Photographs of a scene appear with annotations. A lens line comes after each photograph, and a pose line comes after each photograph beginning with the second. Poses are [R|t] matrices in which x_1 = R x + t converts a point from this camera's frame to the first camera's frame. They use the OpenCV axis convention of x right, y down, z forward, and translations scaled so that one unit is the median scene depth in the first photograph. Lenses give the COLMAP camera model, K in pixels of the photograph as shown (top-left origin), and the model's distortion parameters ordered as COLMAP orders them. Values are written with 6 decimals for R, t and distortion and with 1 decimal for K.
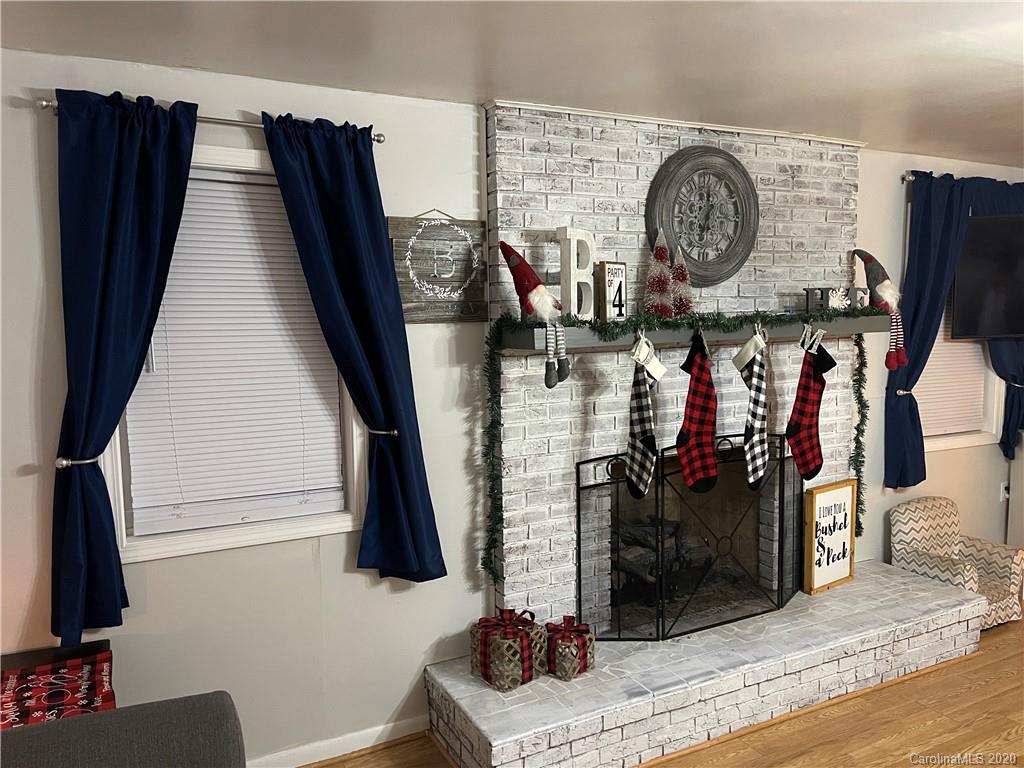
lens RADIAL K [[776.9, 0, 513.5], [0, 776.9, 388.4], [0, 0, 1]] dist [0.065916, -0.091796]
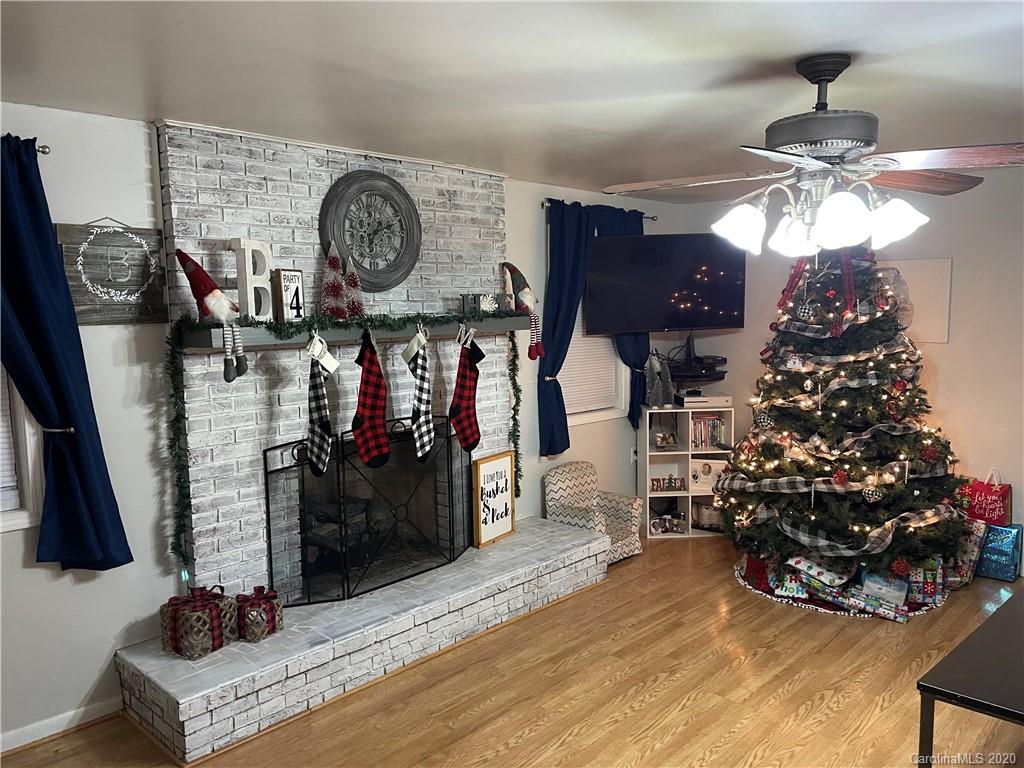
lens RADIAL K [[776.9, 0, 518.6], [0, 776.9, 387.7], [0, 0, 1]] dist [0.065916, -0.091796]
pose [[0.942753, -0.036339, 0.331506, 0.059051], [0.036510, 0.999317, 0.005715, 0.014388], [-0.331487, 0.006716, 0.943436, -0.176627]]
